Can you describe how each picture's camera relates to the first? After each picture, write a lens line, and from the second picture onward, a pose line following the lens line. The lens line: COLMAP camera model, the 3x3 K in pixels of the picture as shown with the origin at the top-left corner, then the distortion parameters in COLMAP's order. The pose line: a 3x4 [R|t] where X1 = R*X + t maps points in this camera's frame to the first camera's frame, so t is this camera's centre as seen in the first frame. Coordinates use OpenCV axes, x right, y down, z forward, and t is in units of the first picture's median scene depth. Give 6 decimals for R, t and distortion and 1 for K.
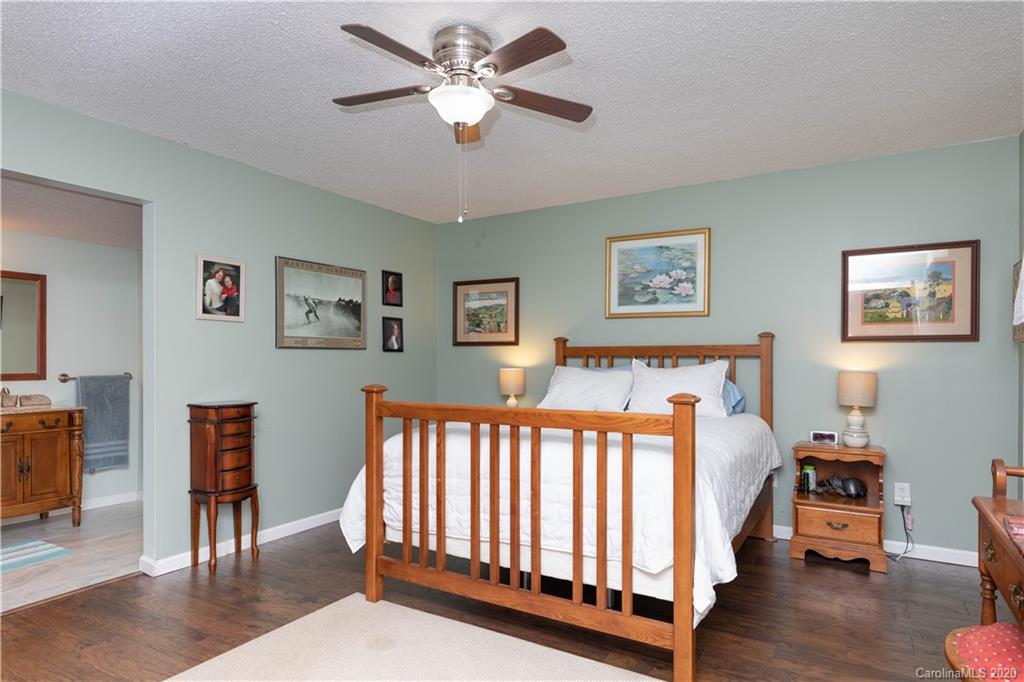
lens RADIAL K [[600.5, 0, 509.7], [0, 600.5, 366.2], [0, 0, 1]] dist [0.018361, 0.000949]
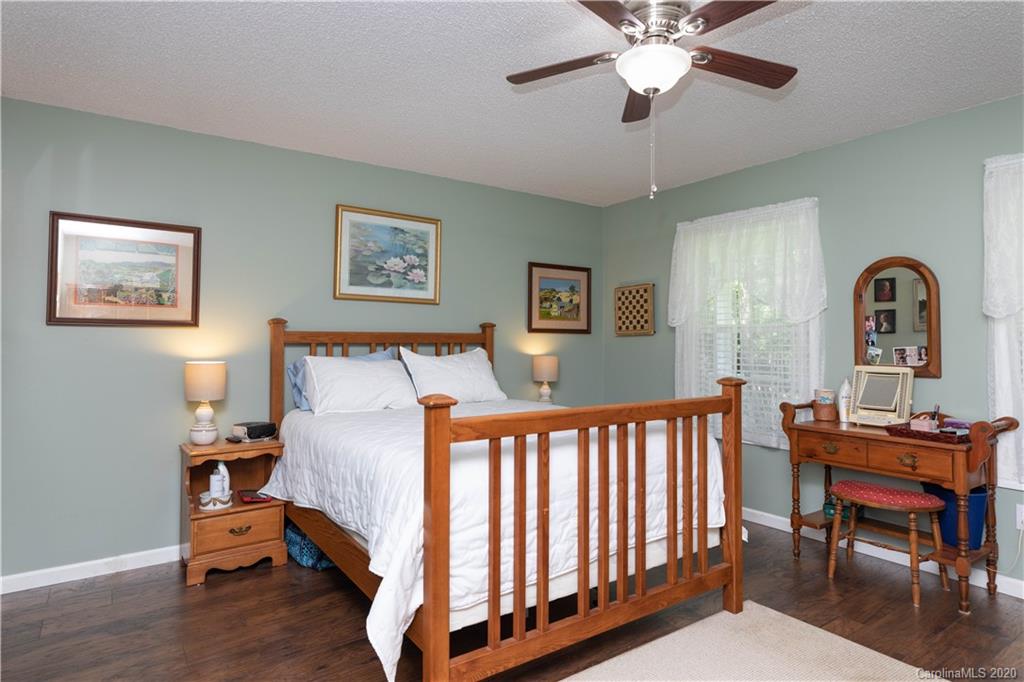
lens RADIAL K [[578.1, 0, 512.0], [0, 578.1, 341.0], [0, 0, 1]] dist [0.005679, 0.000575]
pose [[0.407894, 0.001591, 0.913028, -0.516389], [0.009096, 0.999942, -0.005806, -0.013690], [-0.912984, 0.010673, 0.407856, 0.472131]]
